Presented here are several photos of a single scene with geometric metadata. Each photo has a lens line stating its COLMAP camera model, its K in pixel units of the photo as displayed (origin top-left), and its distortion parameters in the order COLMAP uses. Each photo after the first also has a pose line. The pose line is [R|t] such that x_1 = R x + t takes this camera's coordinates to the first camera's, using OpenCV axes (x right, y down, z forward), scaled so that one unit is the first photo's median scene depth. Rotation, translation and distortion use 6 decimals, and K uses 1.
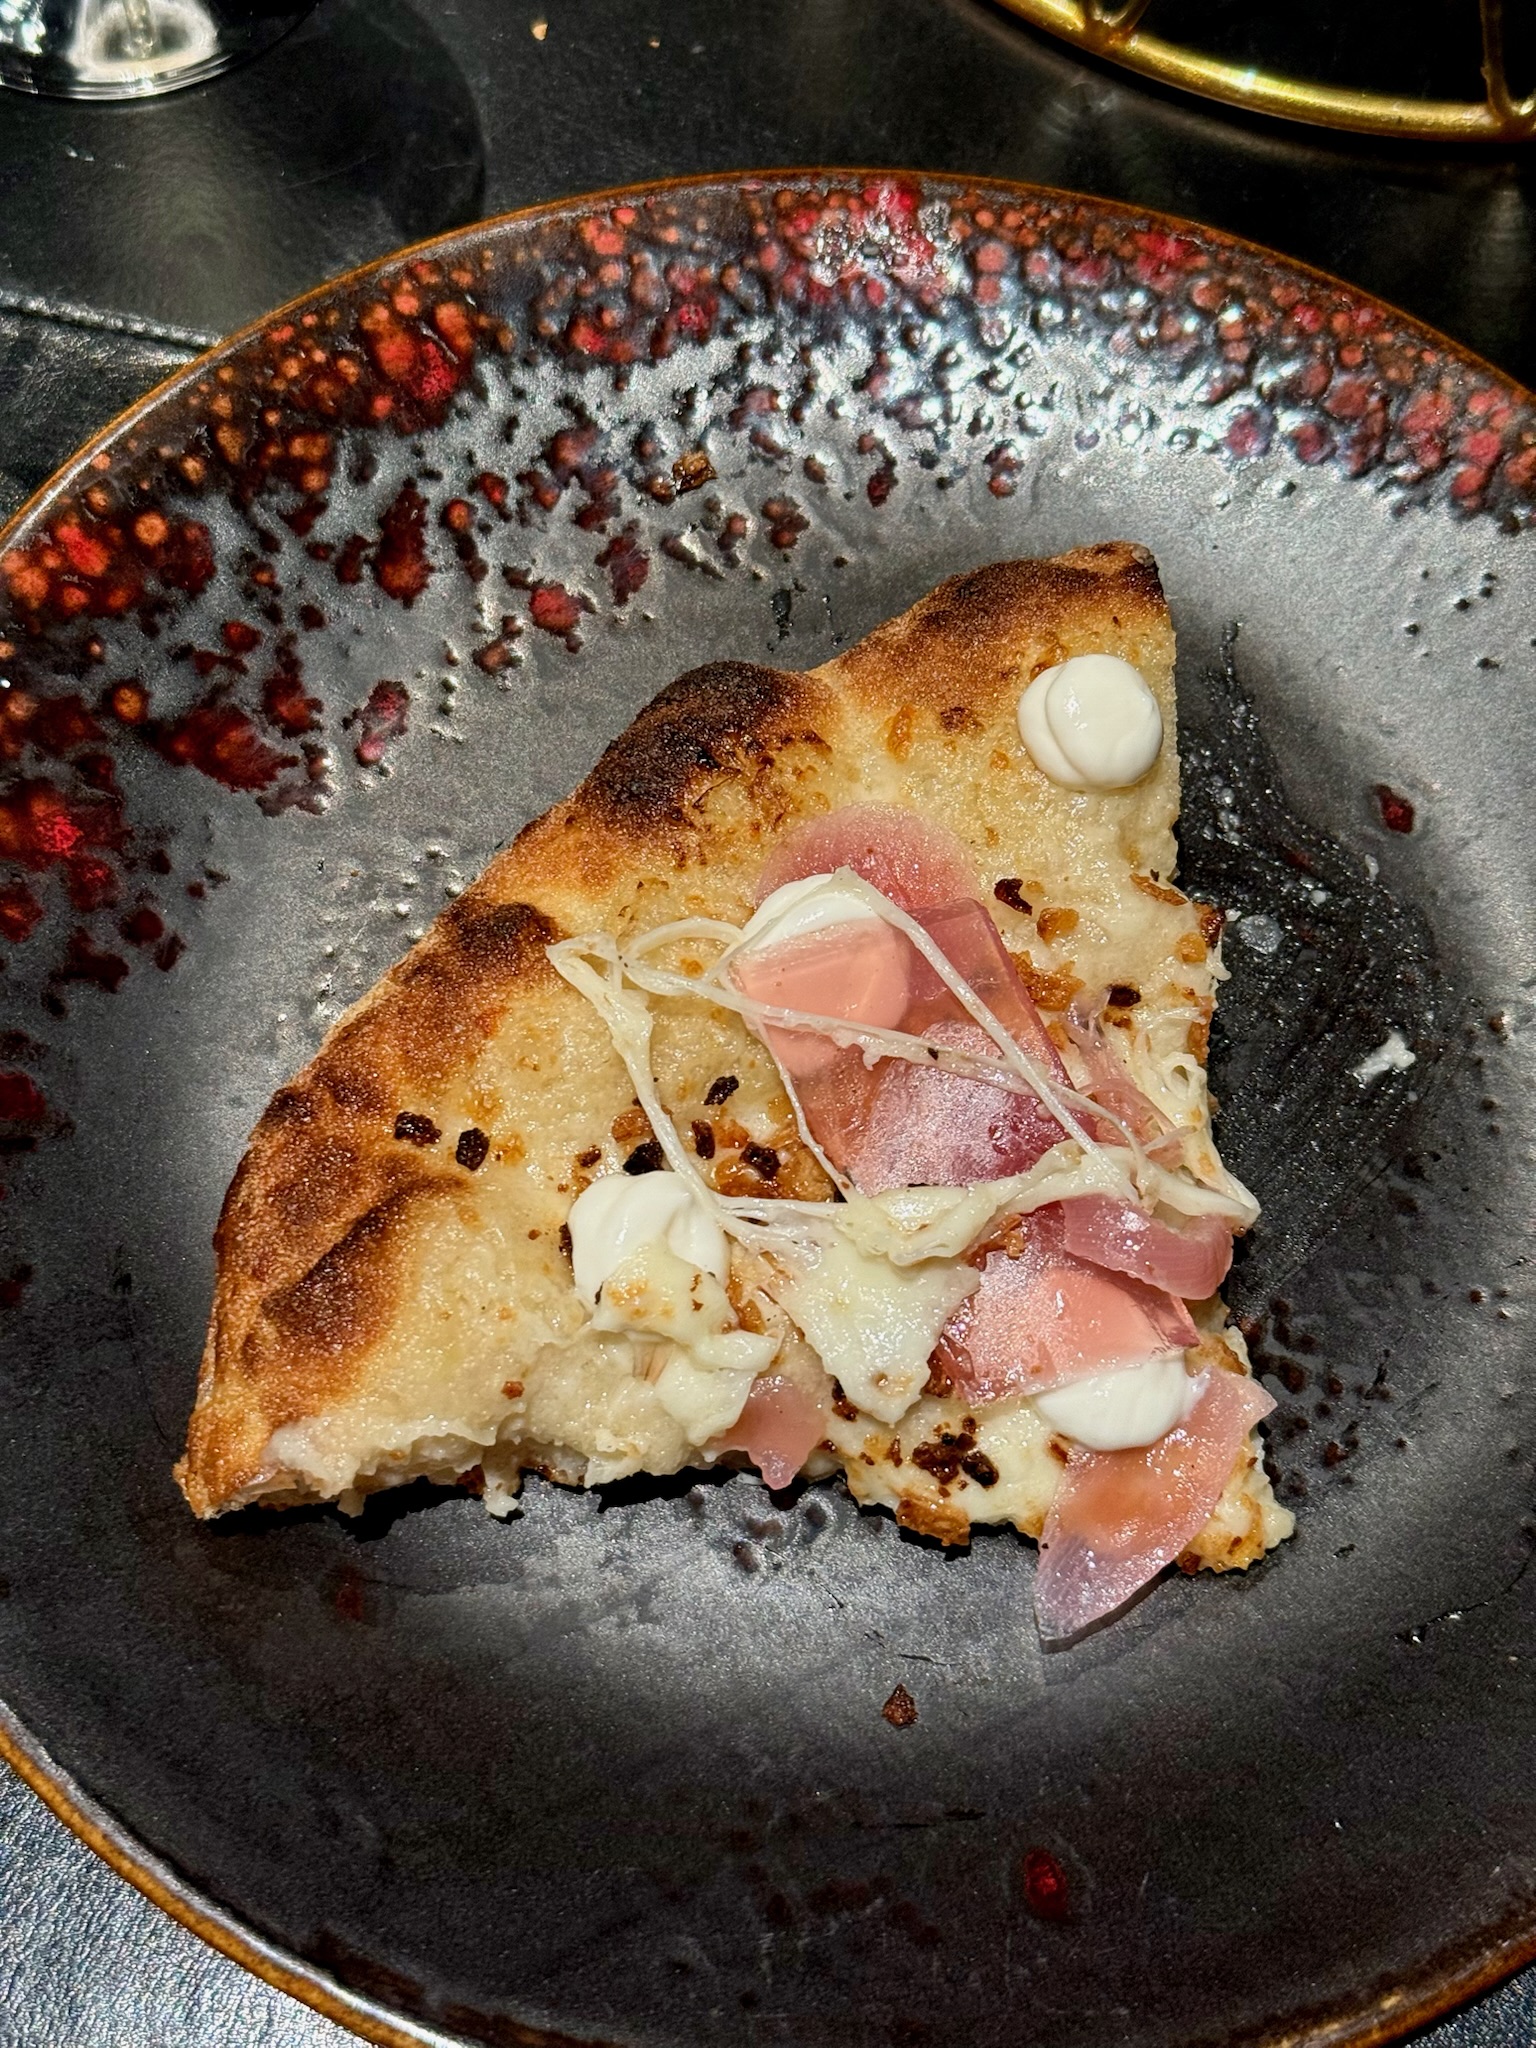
lens RADIAL K [[2906.0, 0, 736.4], [0, 2906.0, 1030.3], [0, 0, 1]] dist [0.089847, -0.115165]
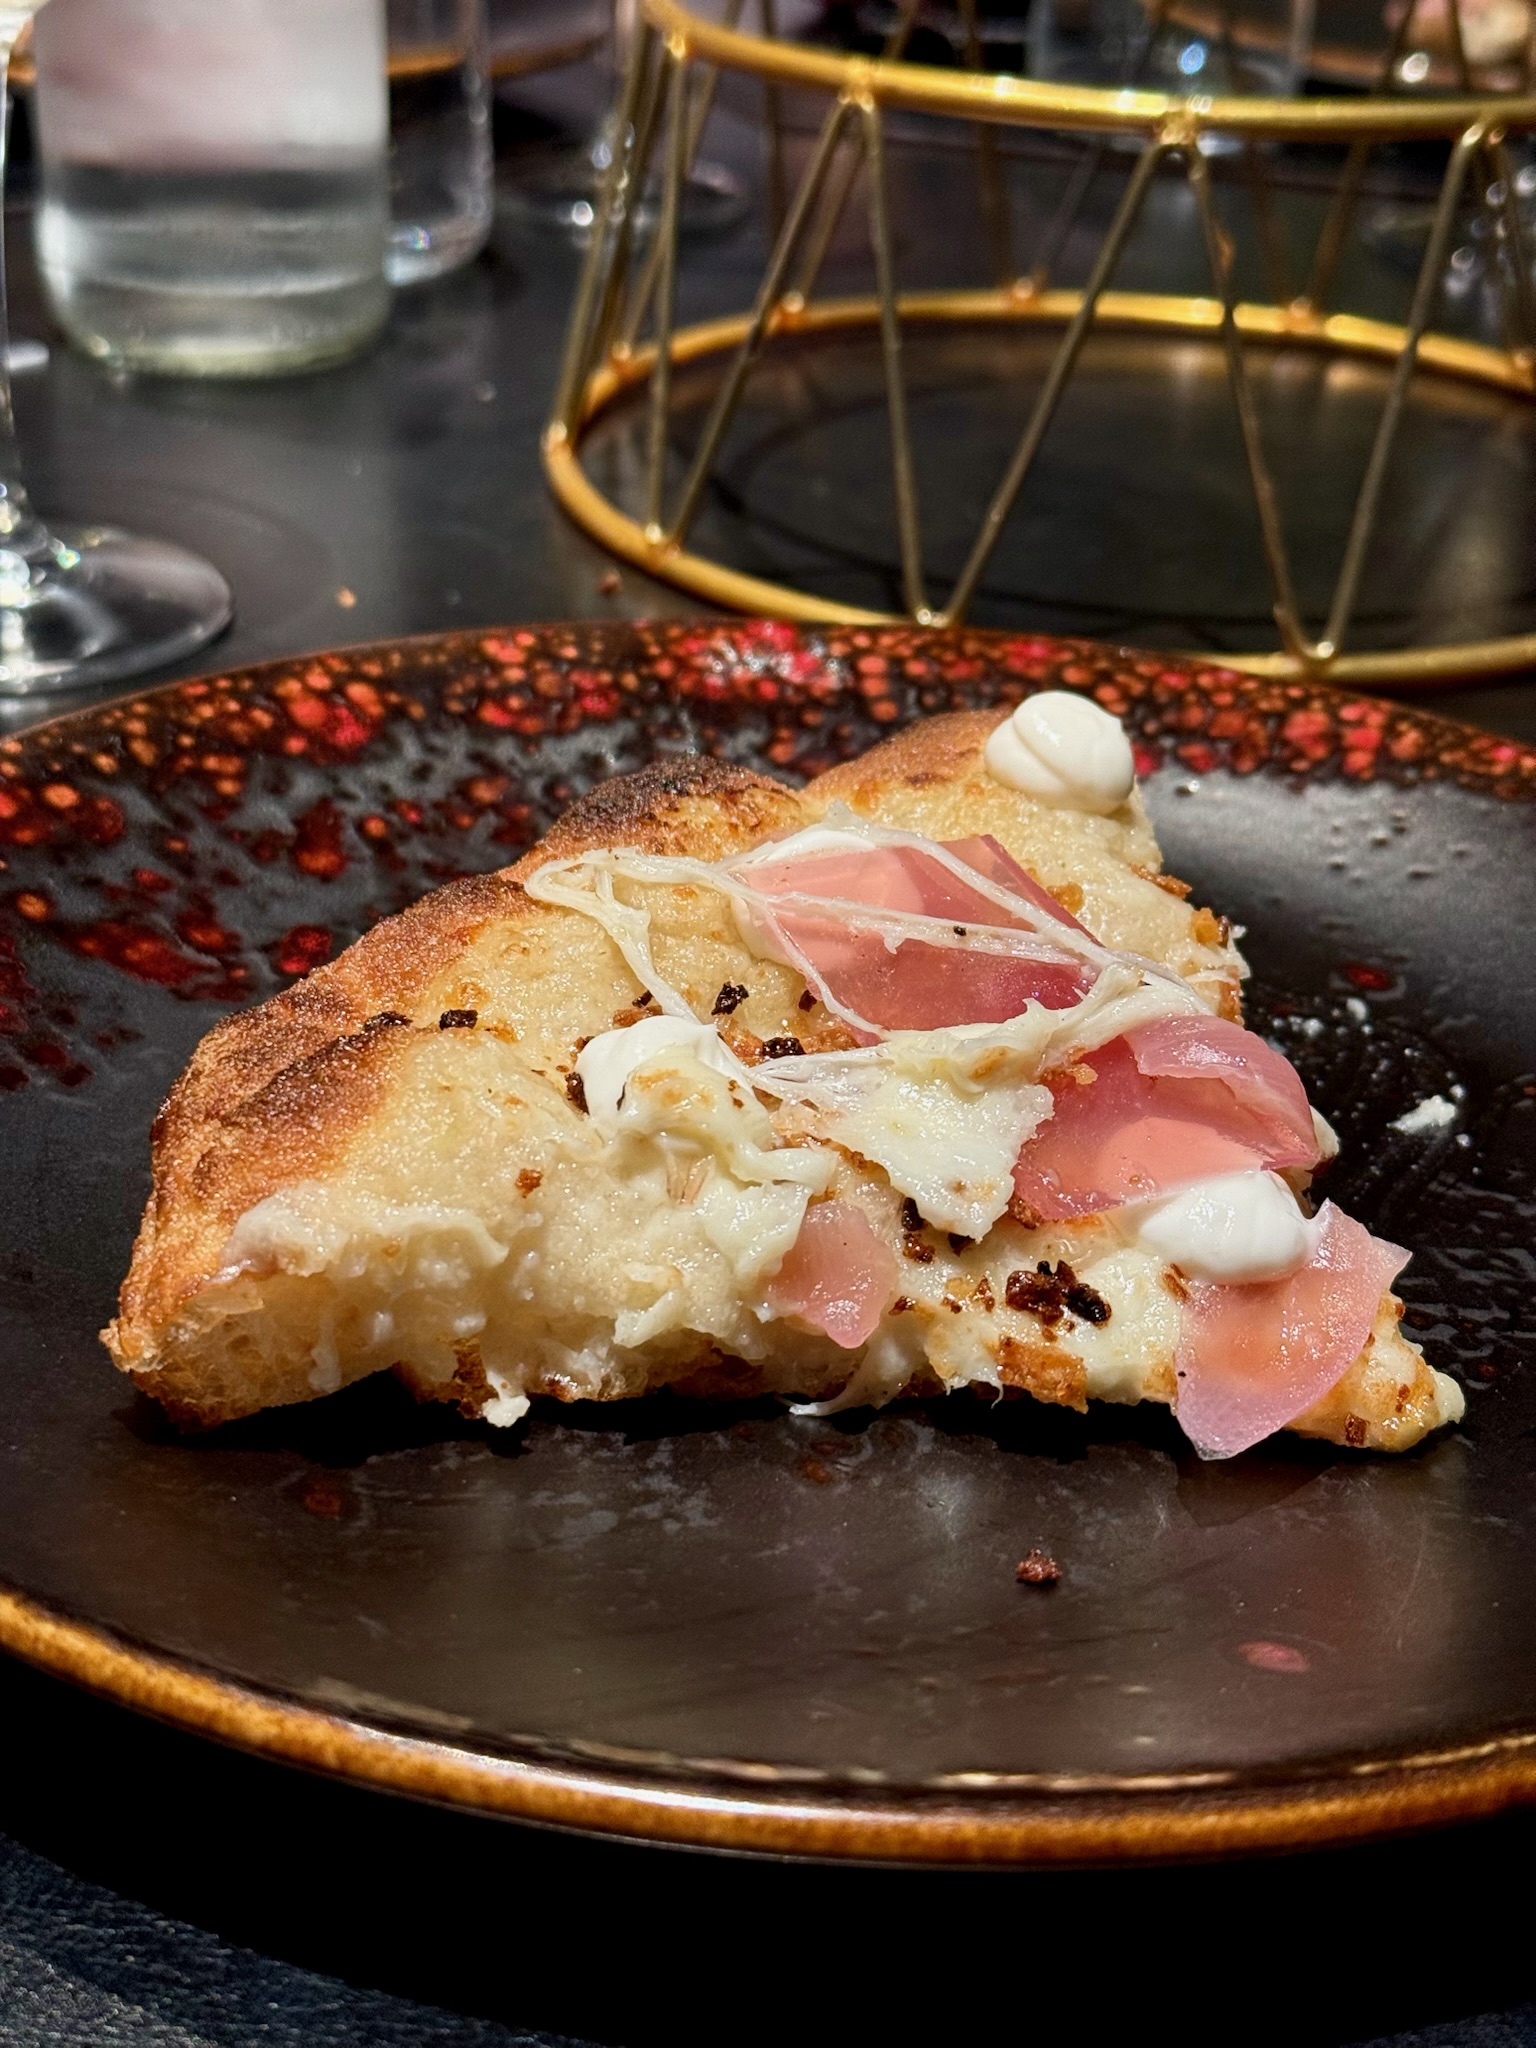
lens RADIAL K [[2863.4, 0, 768.0], [0, 2863.4, 1024.0], [0, 0, 1]] dist [0.106901, -0.041498]
pose [[0.991705, -0.036747, 0.123170, -0.087727], [0.101118, 0.814618, -0.571115, 0.455284], [-0.079350, 0.578832, 0.811577, 0.247655]]
